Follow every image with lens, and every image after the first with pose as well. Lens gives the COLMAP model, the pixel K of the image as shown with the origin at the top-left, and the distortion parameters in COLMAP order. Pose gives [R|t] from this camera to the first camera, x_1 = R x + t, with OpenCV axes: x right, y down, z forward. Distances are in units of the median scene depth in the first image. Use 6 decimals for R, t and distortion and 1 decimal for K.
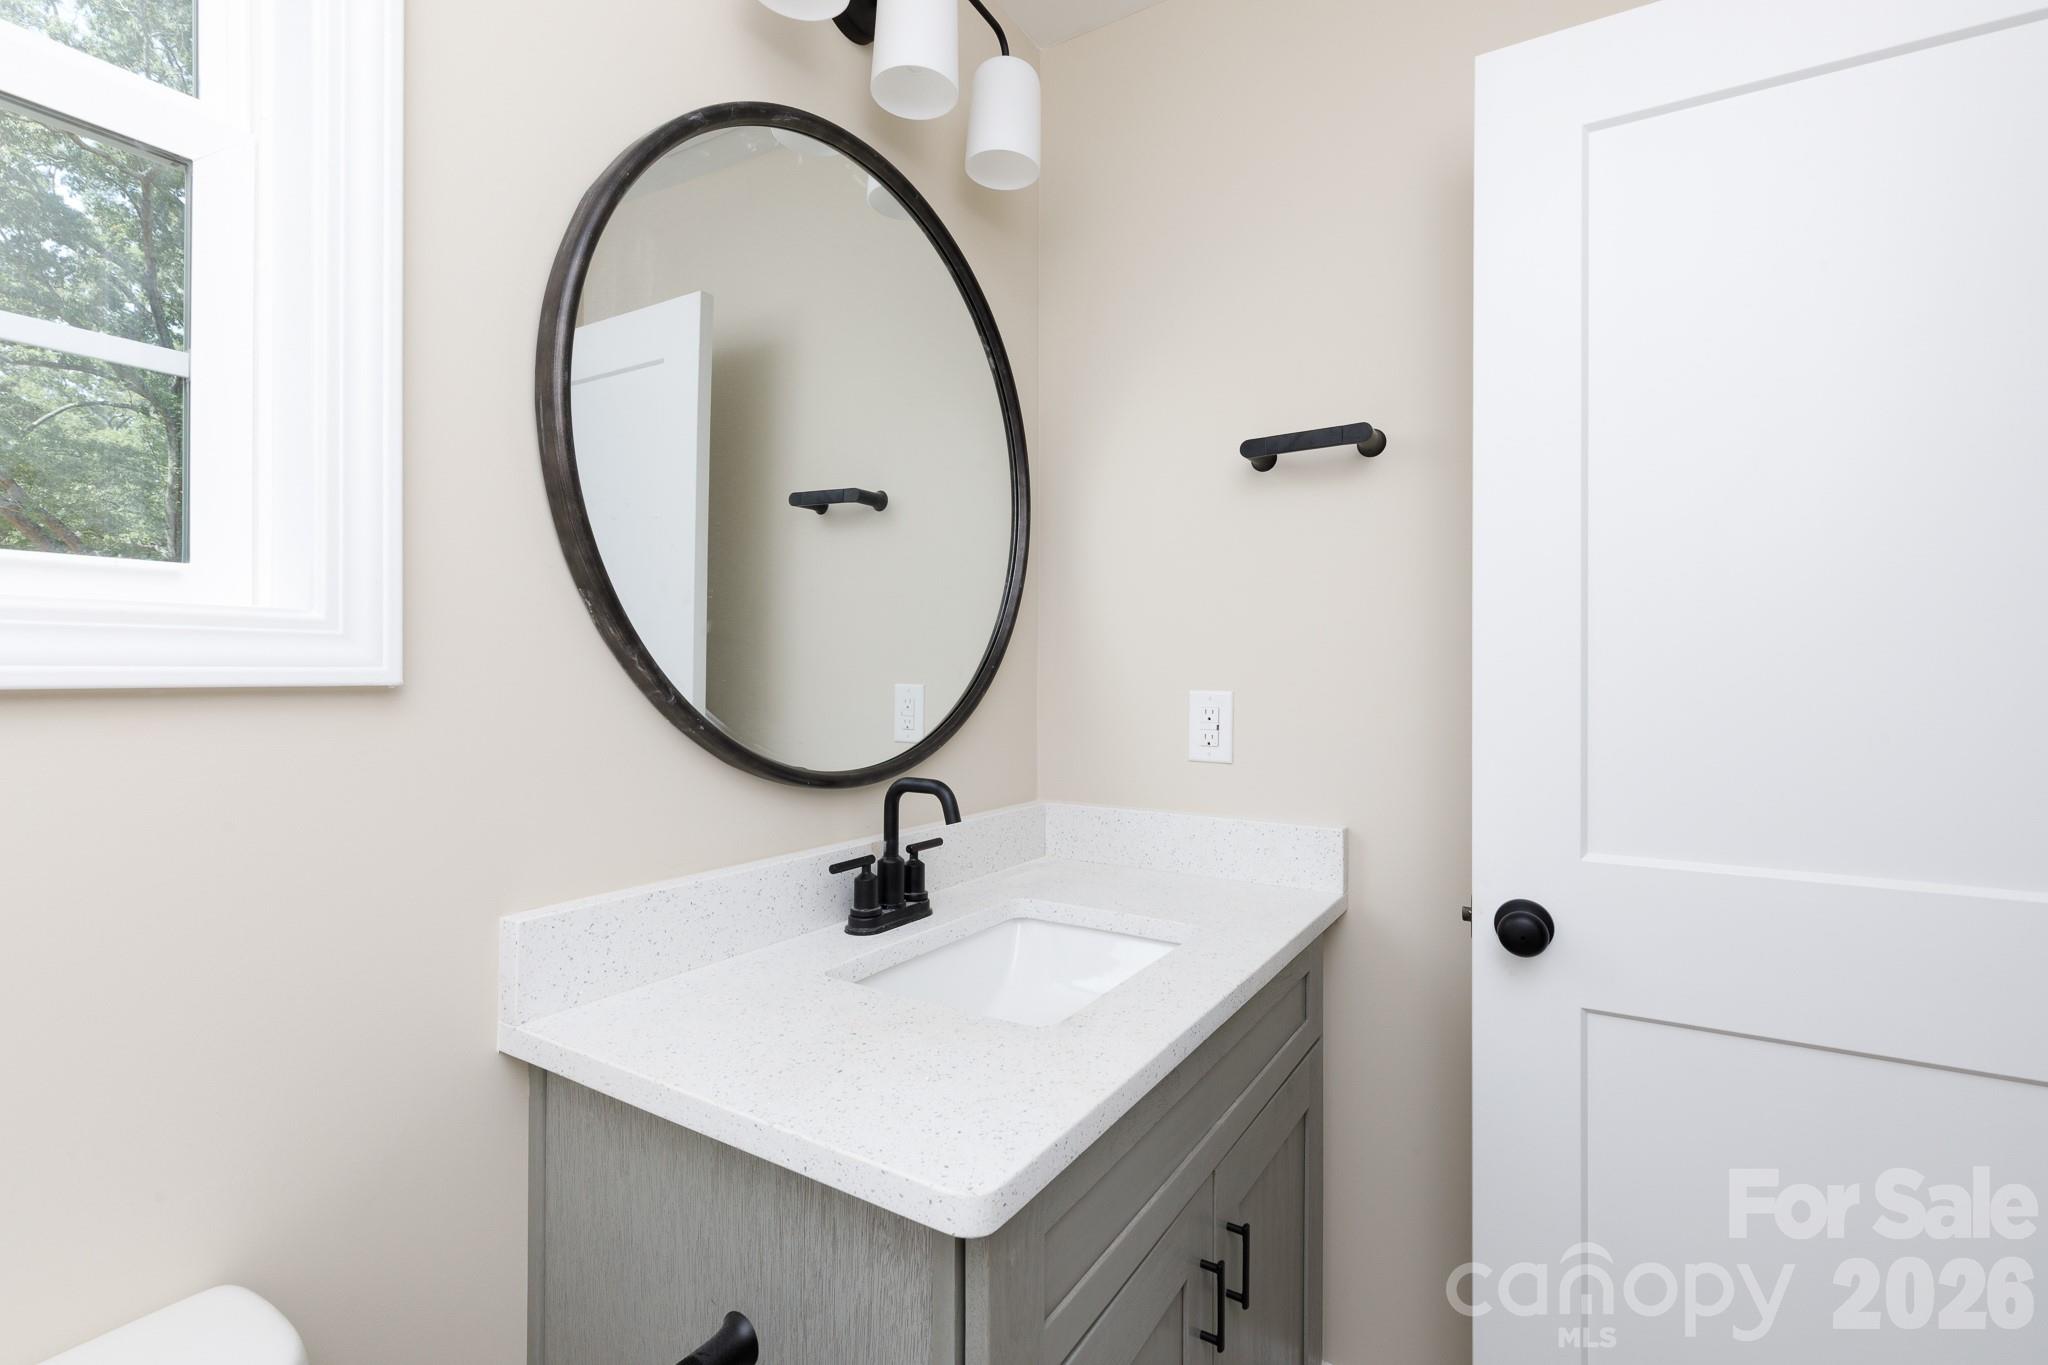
lens RADIAL K [[908.5, 0, 1023.0], [0, 908.5, 673.6], [0, 0, 1]] dist [0.003425, 0.000680]
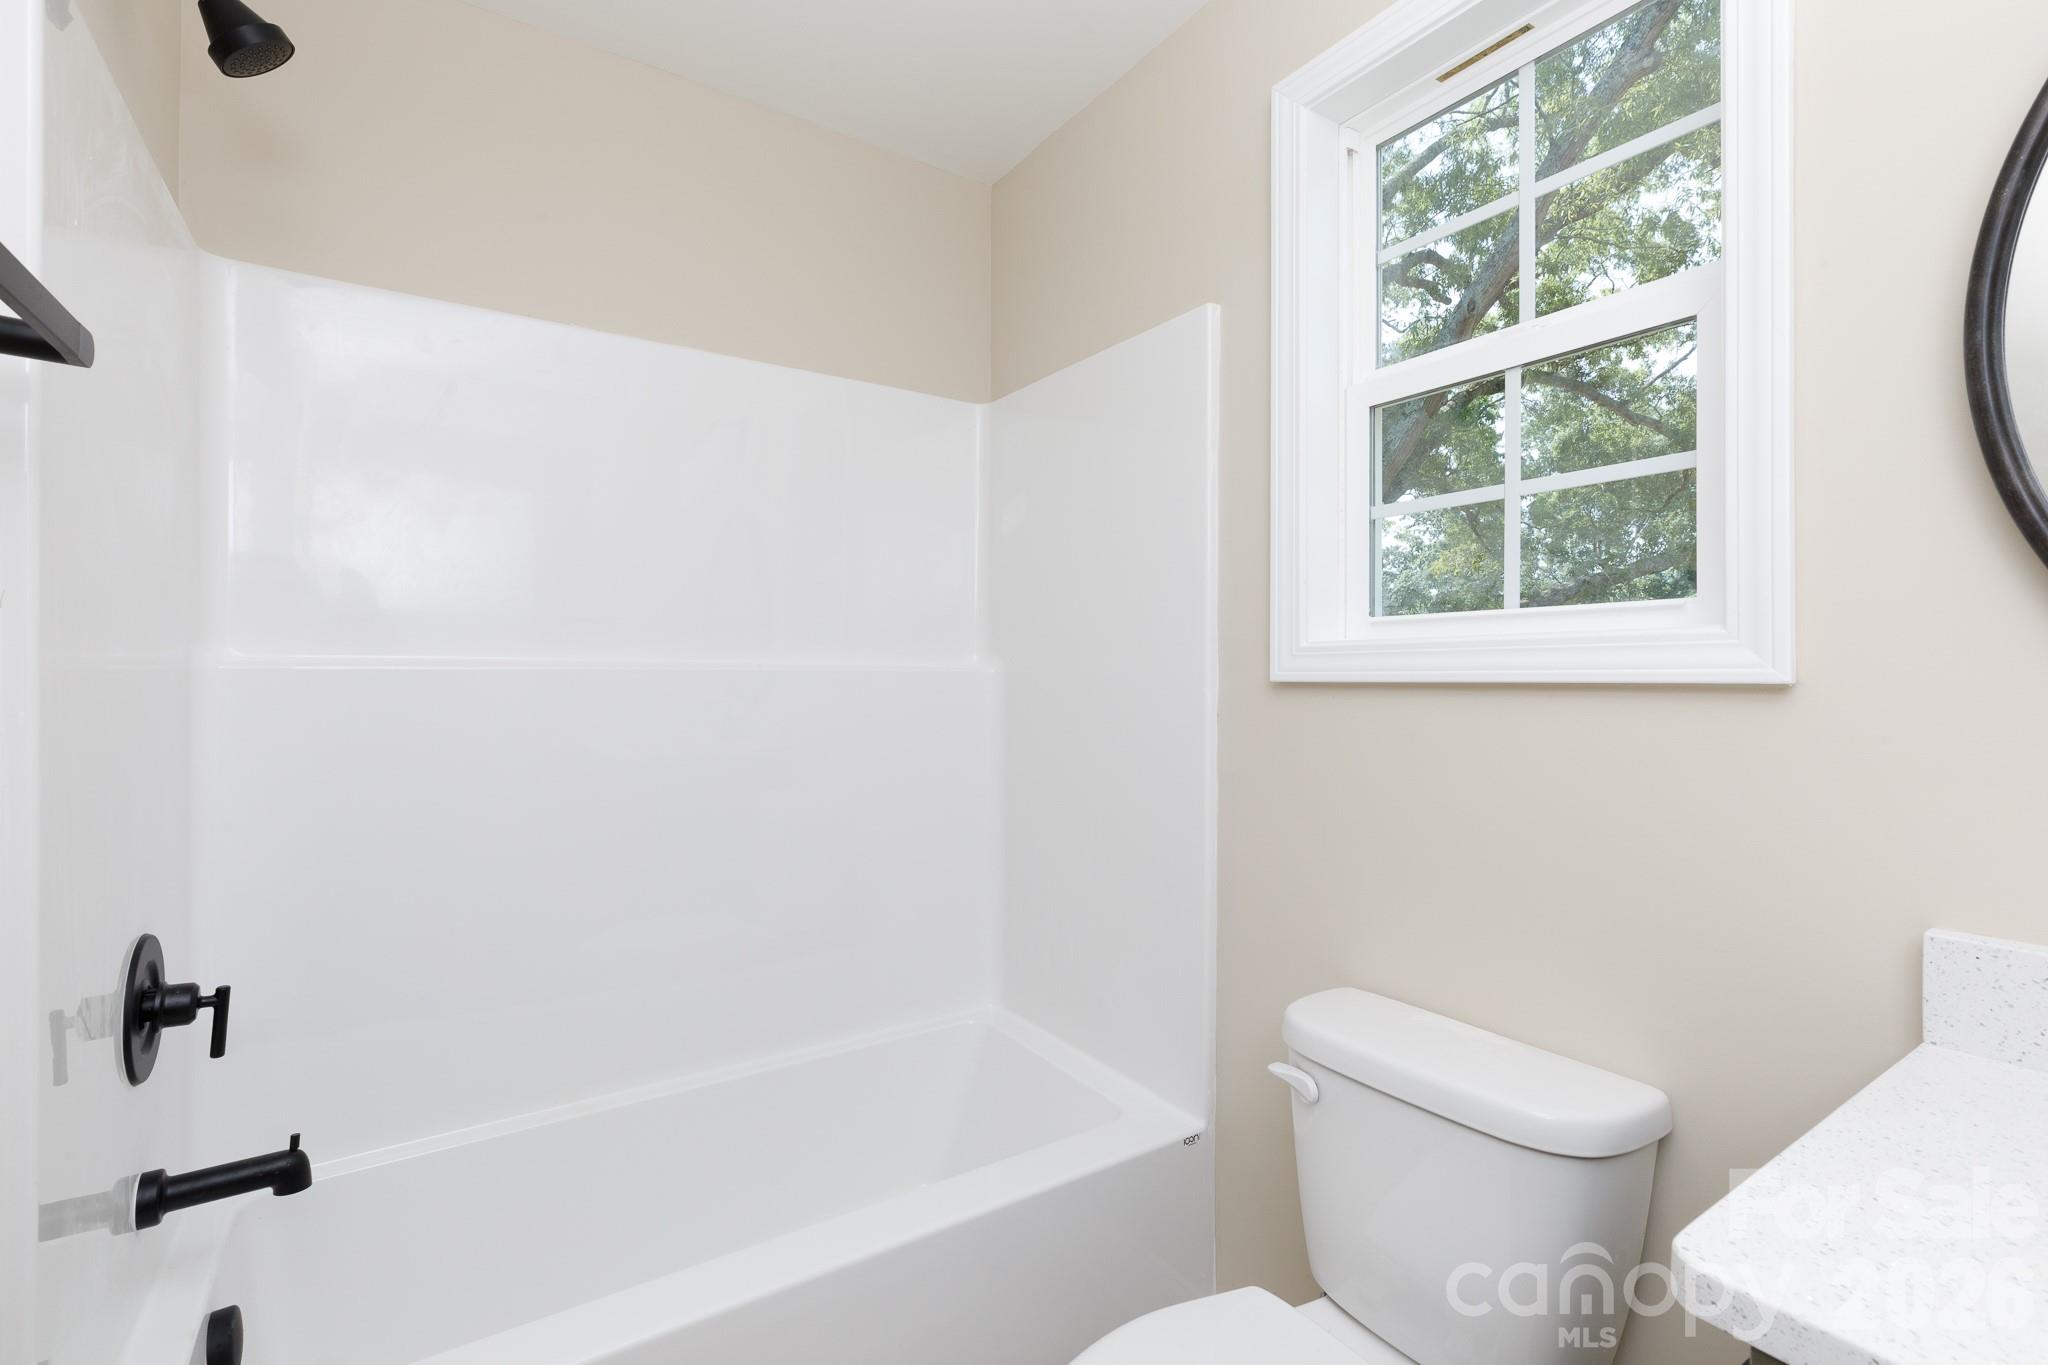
lens RADIAL K [[908.5, 0, 1023.0], [0, 908.5, 673.6], [0, 0, 1]] dist [0.003425, 0.000680]
pose [[-0.399665, -0.002872, -0.916657, 0.808638], [0.000901, 0.999993, -0.003526, 0.003100], [0.916661, -0.002235, -0.399659, 0.600554]]
